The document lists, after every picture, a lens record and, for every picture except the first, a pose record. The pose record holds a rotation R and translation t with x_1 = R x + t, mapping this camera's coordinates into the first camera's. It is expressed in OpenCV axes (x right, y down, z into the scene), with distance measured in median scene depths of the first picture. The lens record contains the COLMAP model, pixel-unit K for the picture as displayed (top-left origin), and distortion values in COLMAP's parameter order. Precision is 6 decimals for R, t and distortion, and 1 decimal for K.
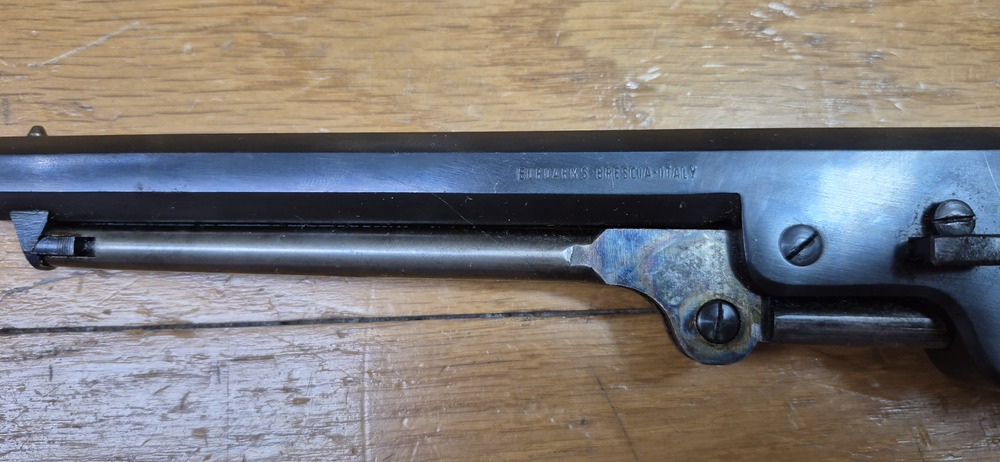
lens RADIAL K [[758.2, 0, 482.5], [0, 758.2, 209.7], [0, 0, 1]] dist [0.042790, -0.127955]
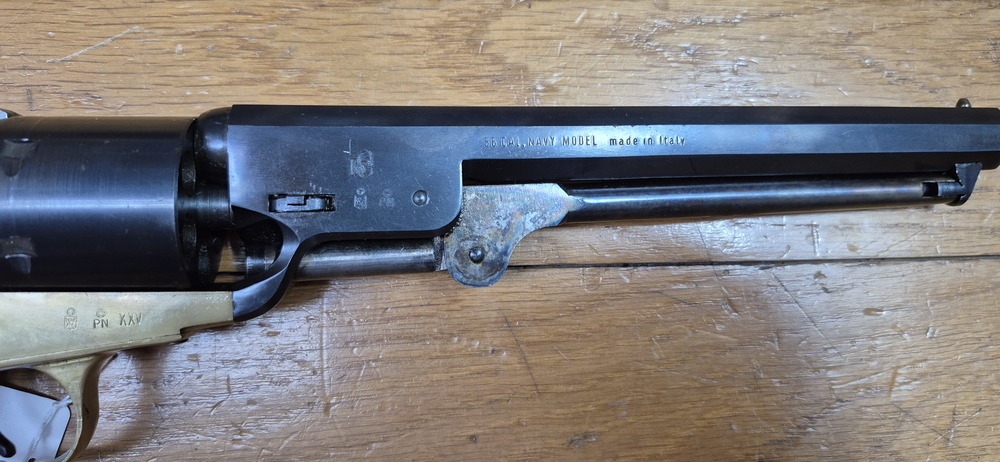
lens RADIAL K [[758.2, 0, 491.4], [0, 758.2, 197.5], [0, 0, 1]] dist [0.042790, -0.127955]
pose [[0.999555, 0.013619, 0.026555, 0.085835], [-0.015659, 0.996814, 0.078213, -0.078230], [-0.025405, -0.078594, 0.996583, -0.251614]]
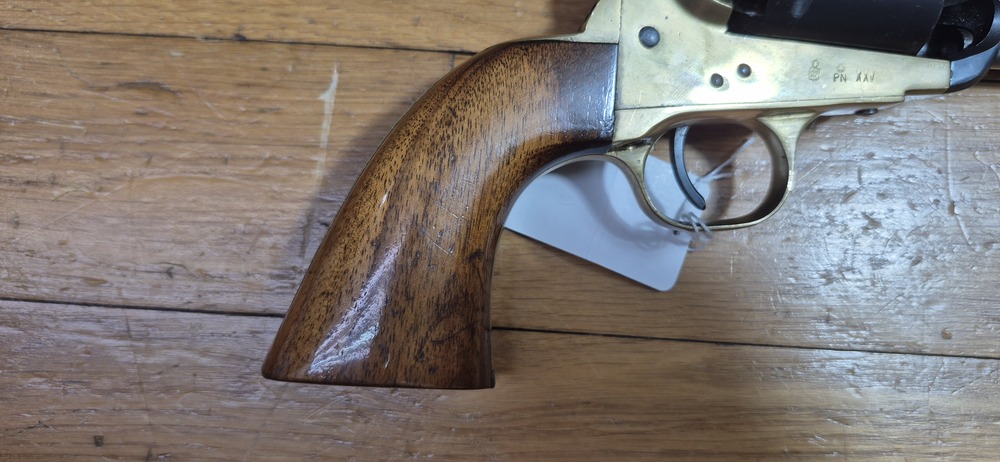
lens RADIAL K [[776.8, 0, 494.0], [0, 776.8, 209.3], [0, 0, 1]] dist [0.049828, -0.042485]
pose [[0.993075, 0.089578, -0.076010, -0.768761], [-0.080425, 0.989993, 0.115955, 0.262169], [0.085637, -0.109039, 0.990342, -0.407985]]
